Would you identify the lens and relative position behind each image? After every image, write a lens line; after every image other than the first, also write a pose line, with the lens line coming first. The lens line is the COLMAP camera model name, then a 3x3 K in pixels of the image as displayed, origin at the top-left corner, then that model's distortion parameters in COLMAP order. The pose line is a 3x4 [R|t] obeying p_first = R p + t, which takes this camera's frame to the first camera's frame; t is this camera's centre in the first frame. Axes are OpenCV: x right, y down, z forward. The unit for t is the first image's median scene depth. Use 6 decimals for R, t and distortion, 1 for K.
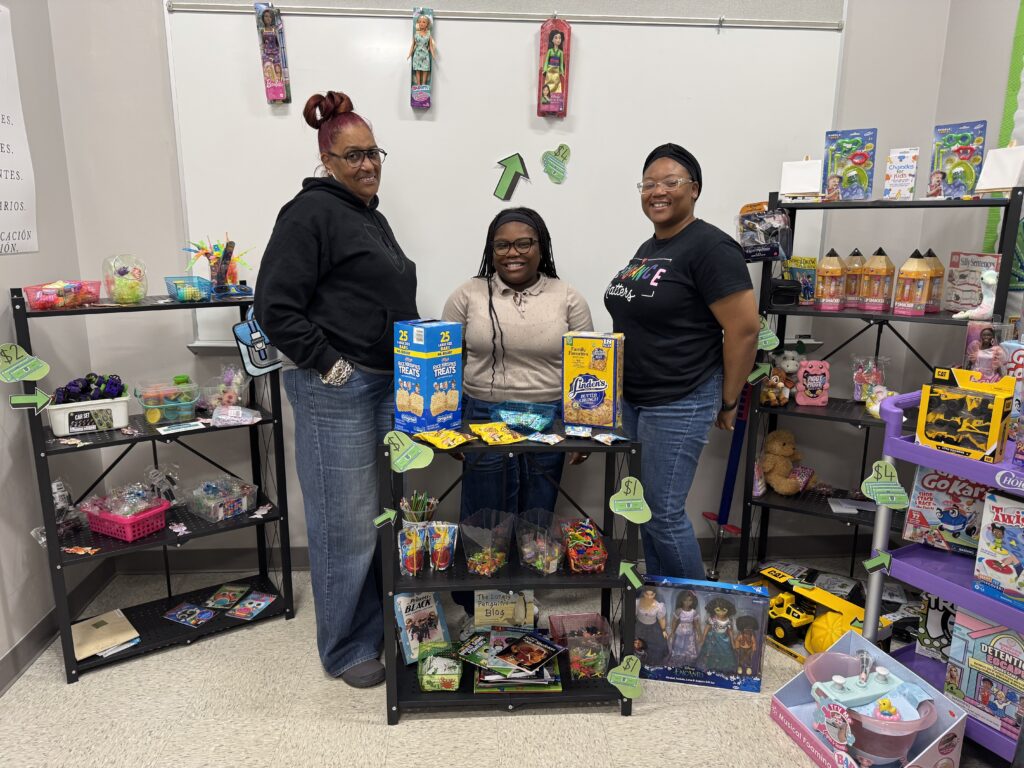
lens RADIAL K [[714.7, 0, 510.2], [0, 714.7, 389.4], [0, 0, 1]] dist [0.028950, -0.044669]
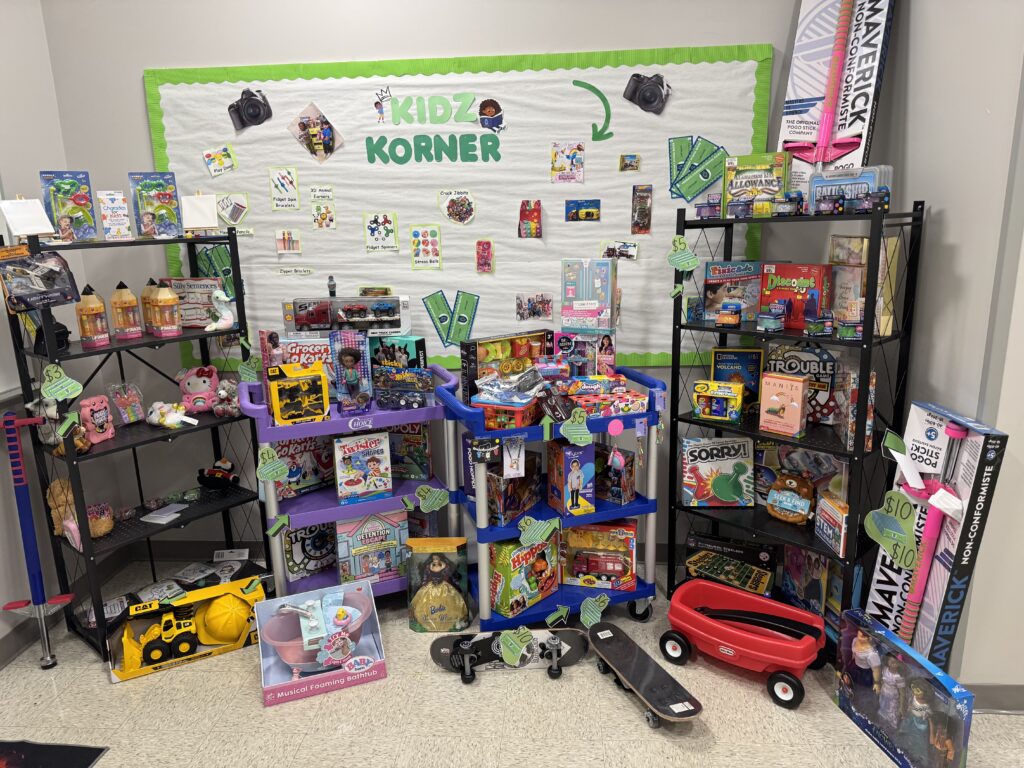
lens RADIAL K [[714.7, 0, 515.5], [0, 714.7, 381.4], [0, 0, 1]] dist [0.028950, -0.044669]
pose [[0.112346, -0.234474, 0.965609, -0.502419], [0.241209, 0.949131, 0.202408, -0.129826], [-0.963948, 0.210174, 0.163188, 0.278548]]
